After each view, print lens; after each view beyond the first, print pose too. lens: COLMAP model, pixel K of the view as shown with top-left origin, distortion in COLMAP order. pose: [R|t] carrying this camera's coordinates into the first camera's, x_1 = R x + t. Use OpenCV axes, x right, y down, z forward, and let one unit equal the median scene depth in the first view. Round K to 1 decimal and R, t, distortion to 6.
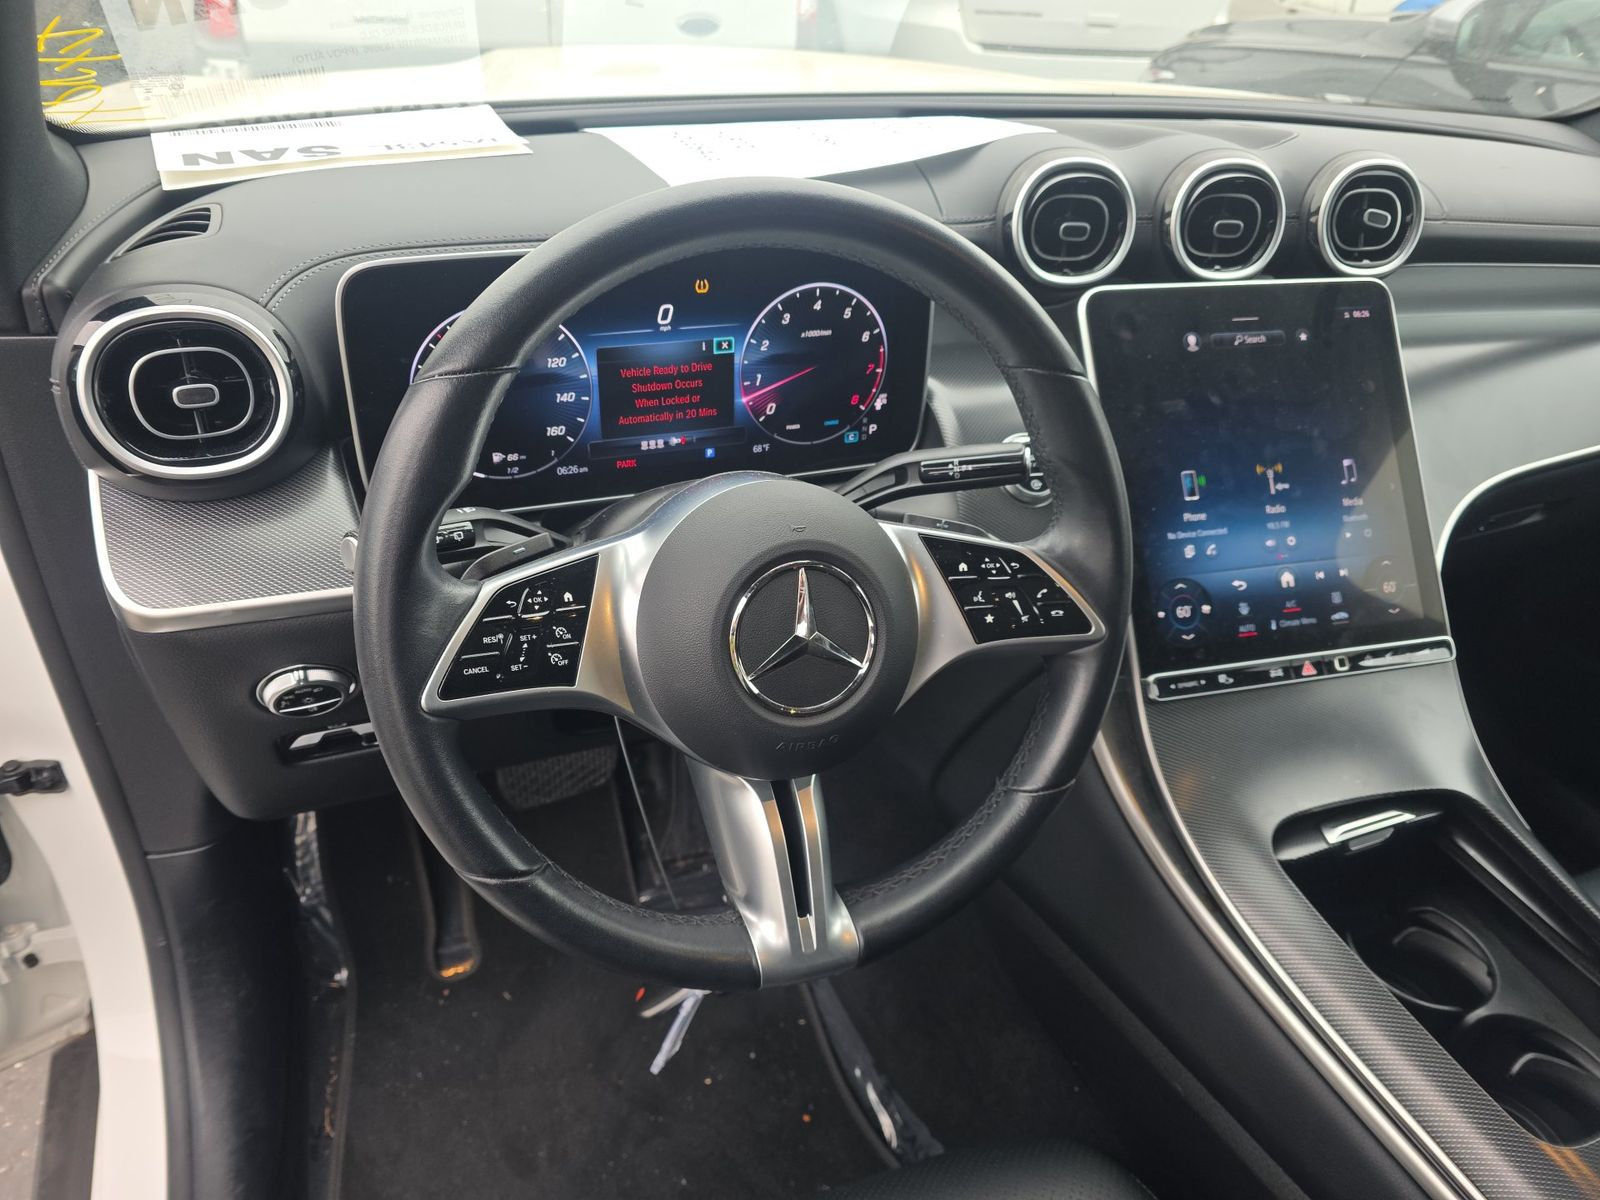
lens RADIAL K [[1071.5, 0, 800.0], [0, 1071.5, 600.0], [0, 0, 1]] dist [0.088565, -0.086863]
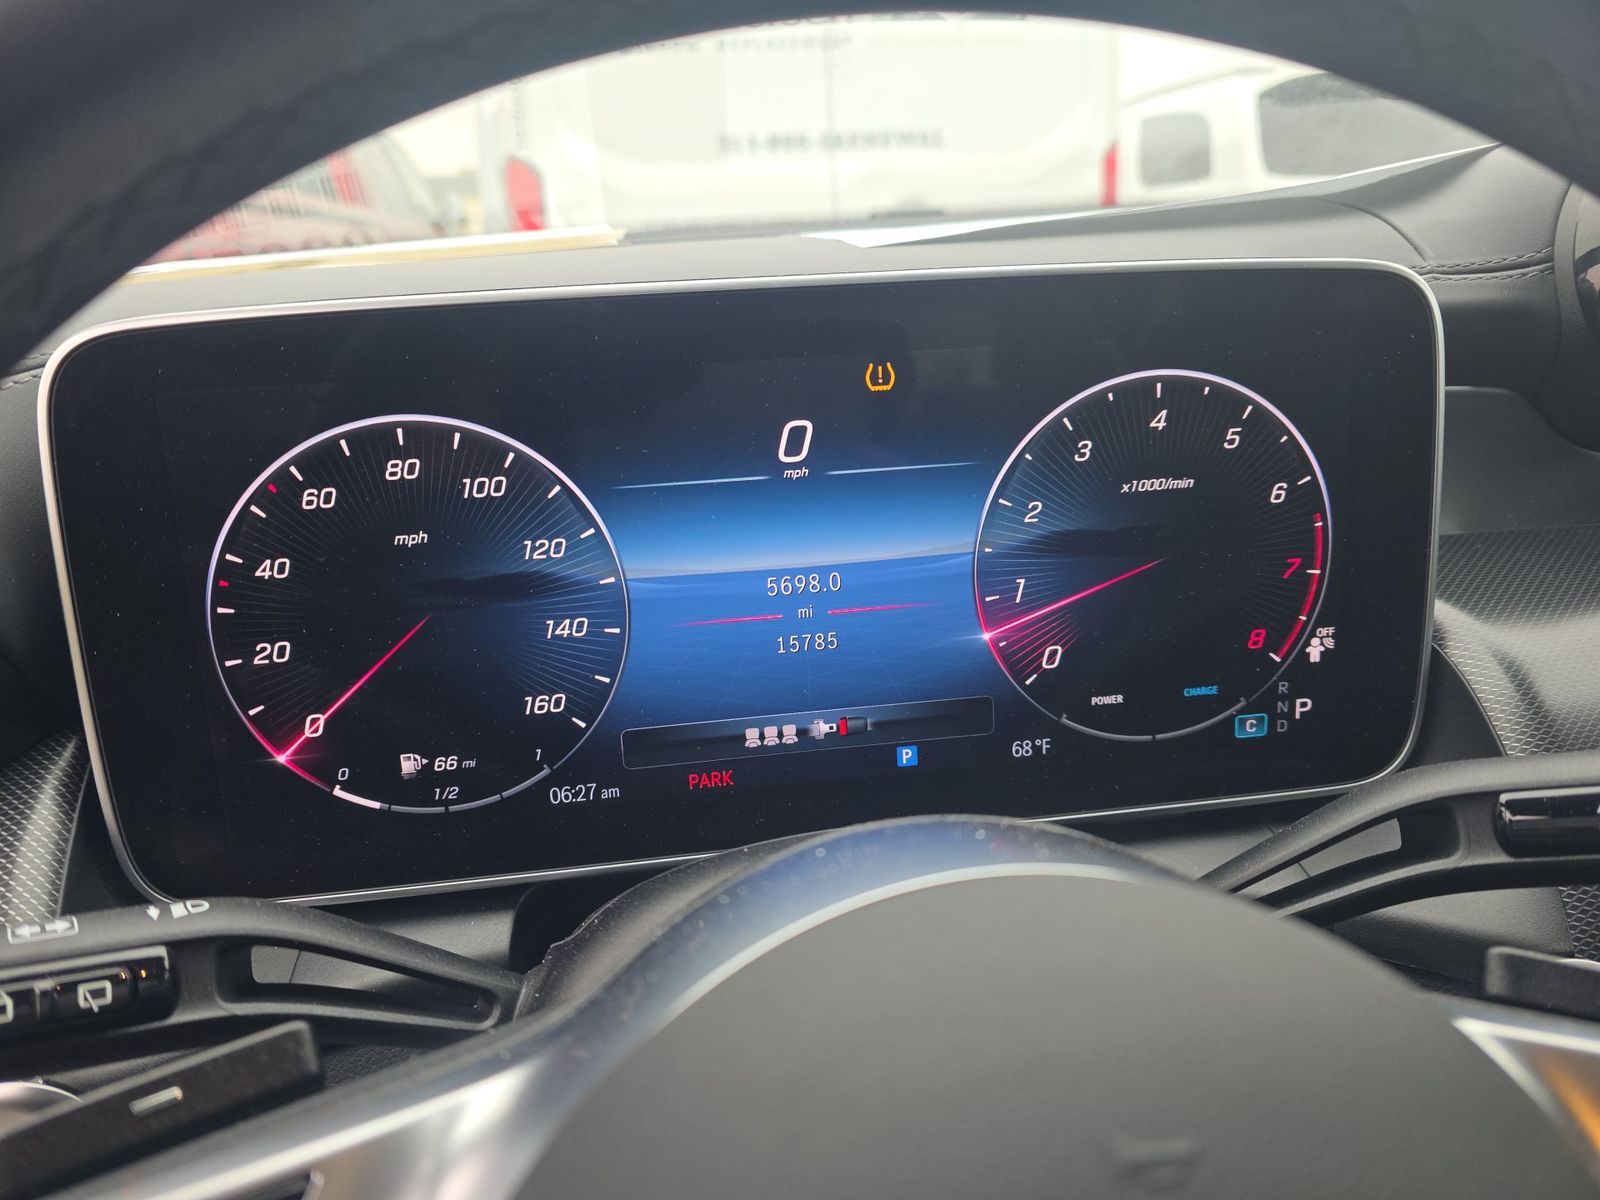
lens RADIAL K [[1065.9, 0, 800.0], [0, 1065.9, 600.0], [0, 0, 1]] dist [0.074425, -0.078487]
pose [[0.959437, -0.027675, -0.280560, -0.002595], [-0.051420, 0.961299, -0.270668, -0.074698], [0.277193, 0.274115, 0.920883, 0.542791]]
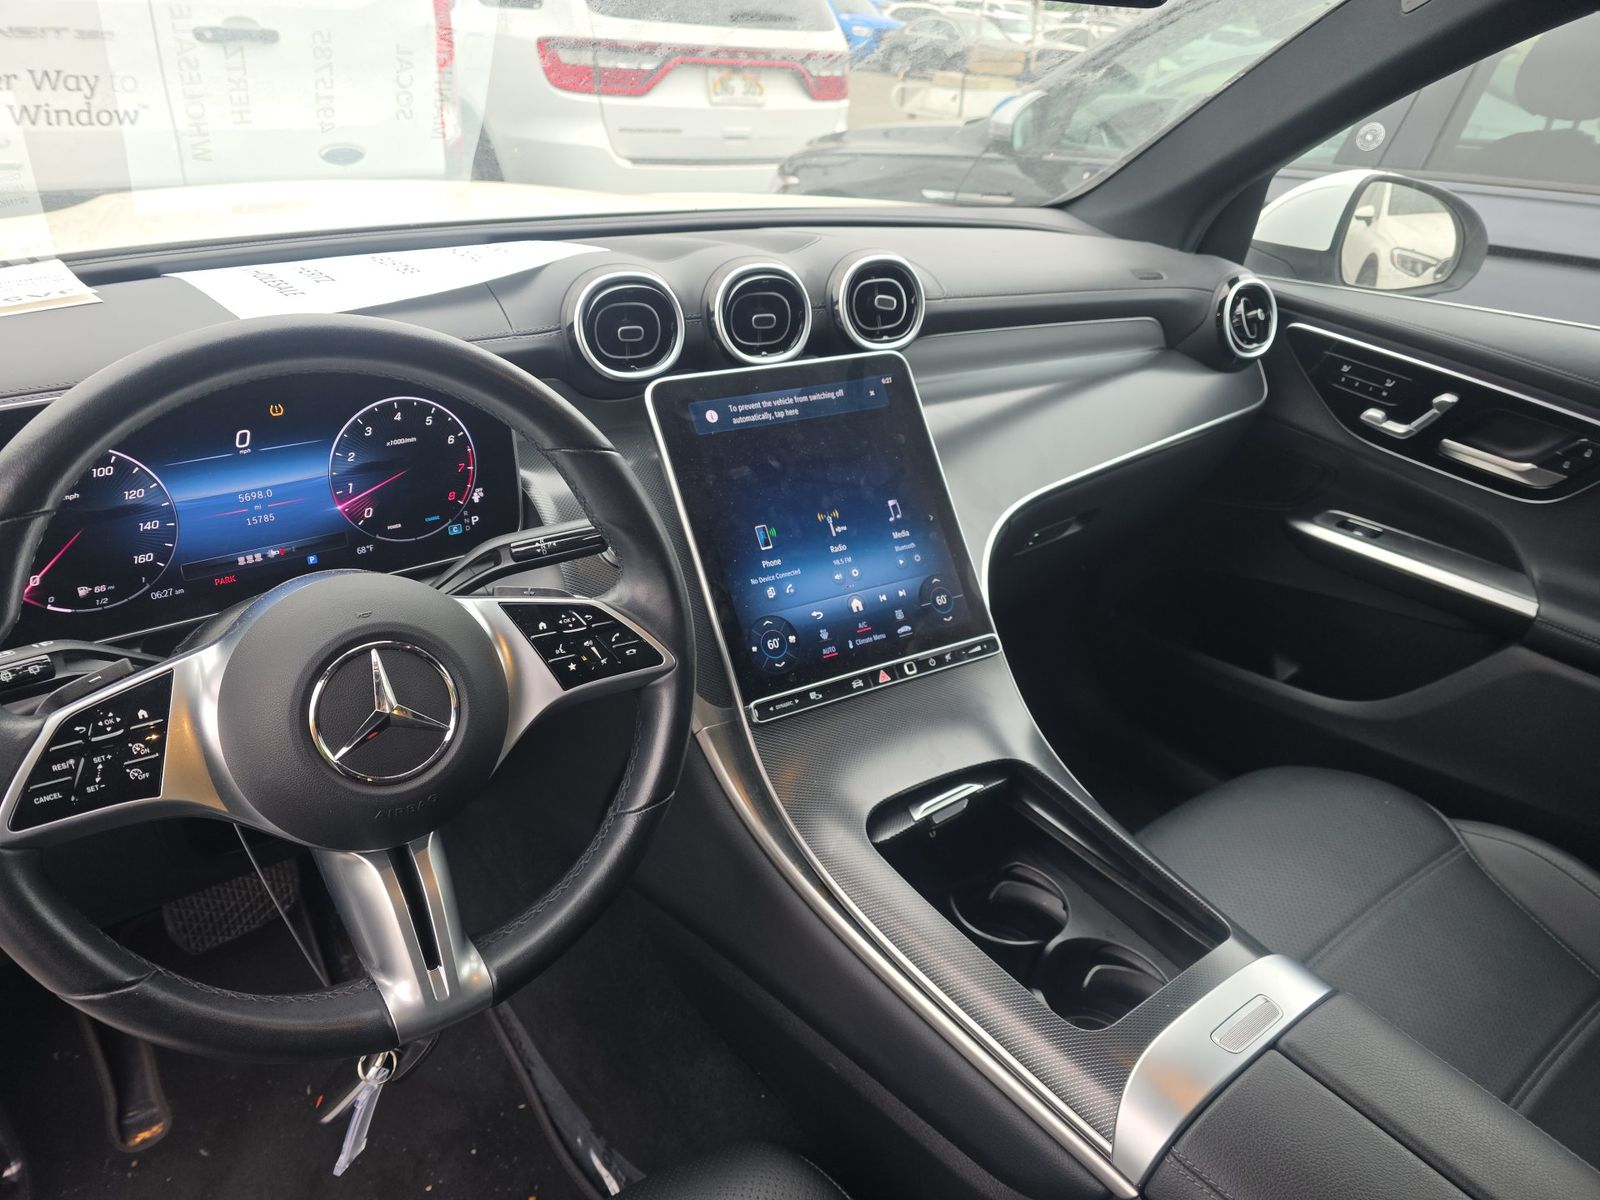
lens RADIAL K [[1049.7, 0, 752.1], [0, 1049.7, 602.4], [0, 0, 1]] dist [0.085212, -0.073701]
pose [[0.969582, -0.136221, 0.203358, 0.112911], [0.151183, 0.986691, -0.059877, 0.032002], [-0.192495, 0.088800, 0.977272, -0.107102]]
